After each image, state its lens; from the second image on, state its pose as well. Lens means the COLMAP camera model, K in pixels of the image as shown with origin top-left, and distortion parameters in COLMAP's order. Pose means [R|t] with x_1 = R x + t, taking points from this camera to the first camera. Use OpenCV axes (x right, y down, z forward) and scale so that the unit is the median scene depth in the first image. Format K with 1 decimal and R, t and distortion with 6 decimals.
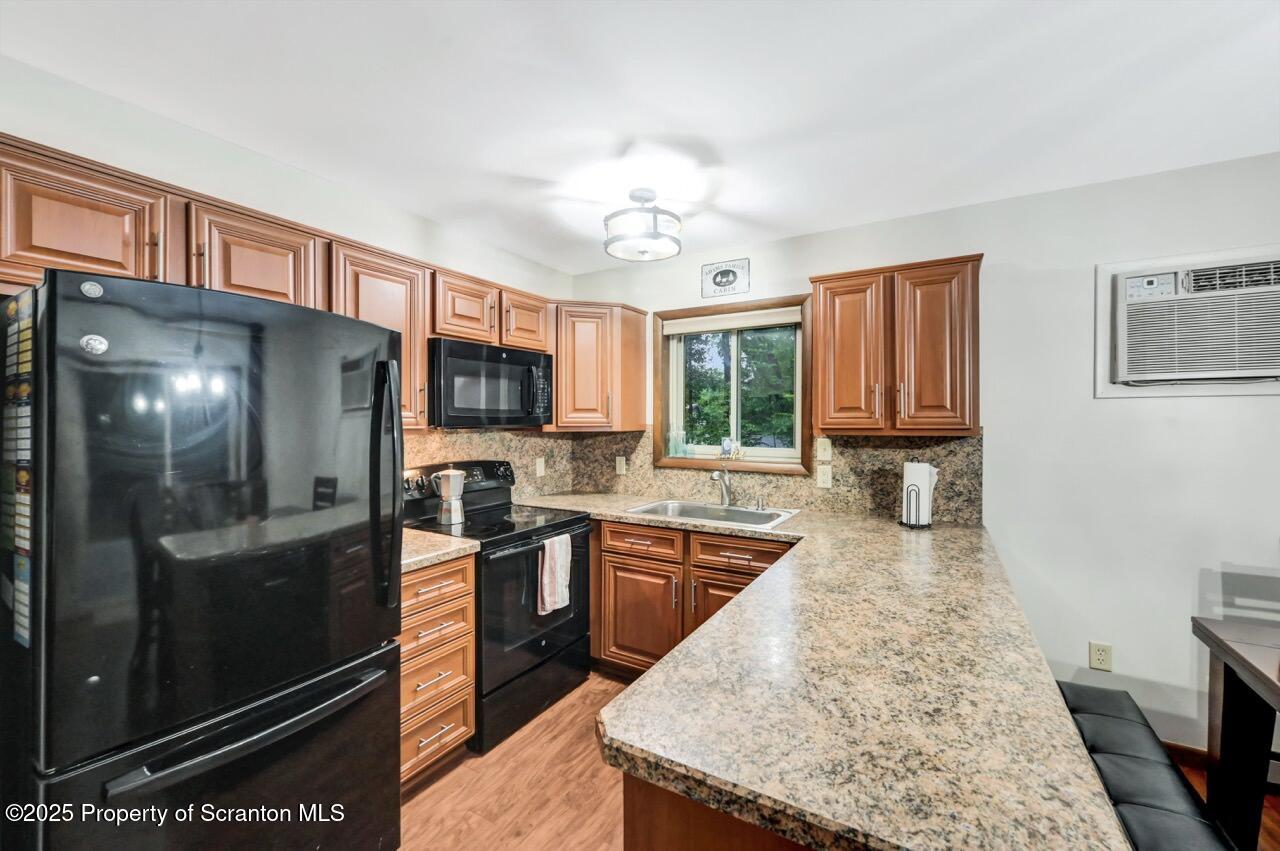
lens RADIAL K [[514.1, 0, 640.0], [0, 514.1, 425.5], [0, 0, 1]] dist [0.000811, -0.000003]
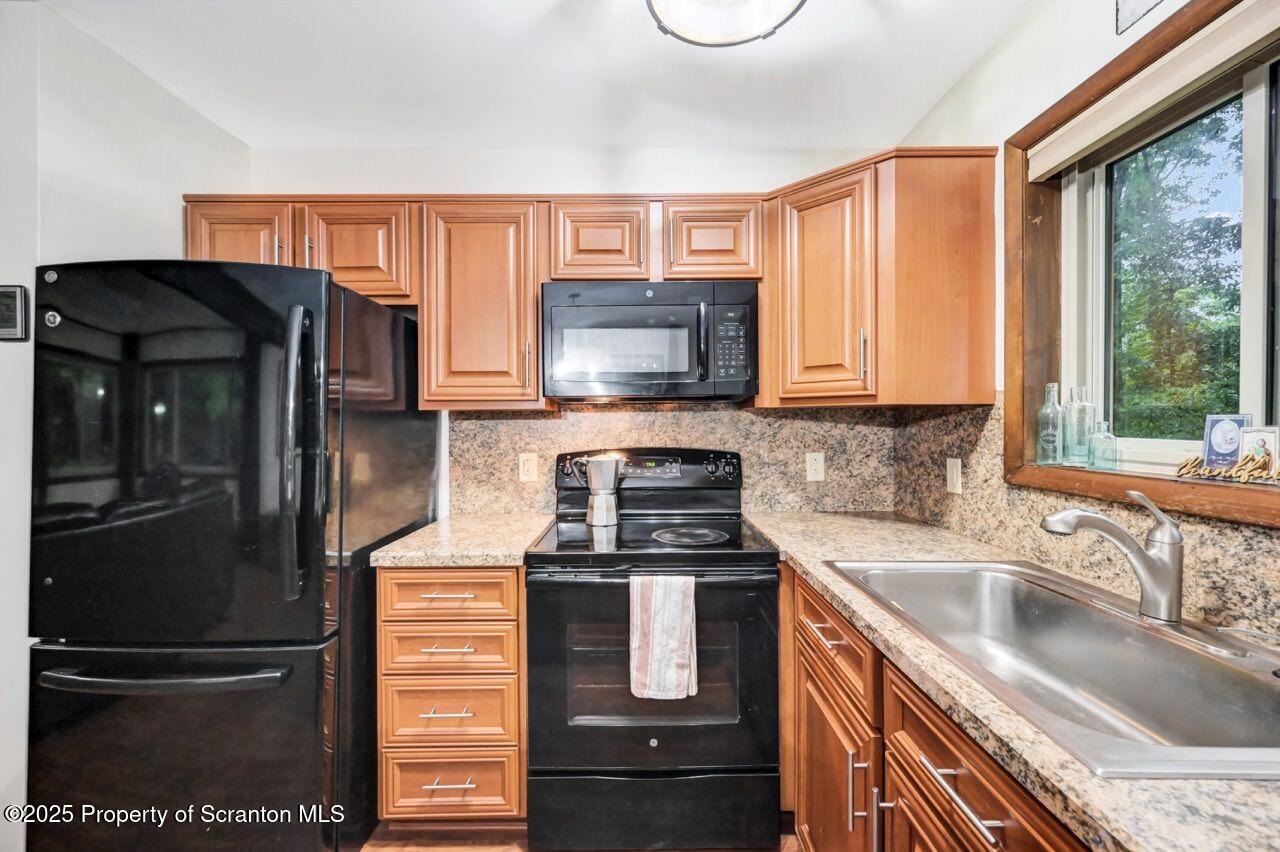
lens RADIAL K [[514.1, 0, 640.0], [0, 514.1, 426.0], [0, 0, 1]] dist [0.000811, -0.000003]
pose [[0.521588, 0.004615, -0.853185, 0.243950], [-0.005791, 0.999981, 0.001869, 0.030526], [0.853178, 0.003966, 0.521605, 0.488800]]
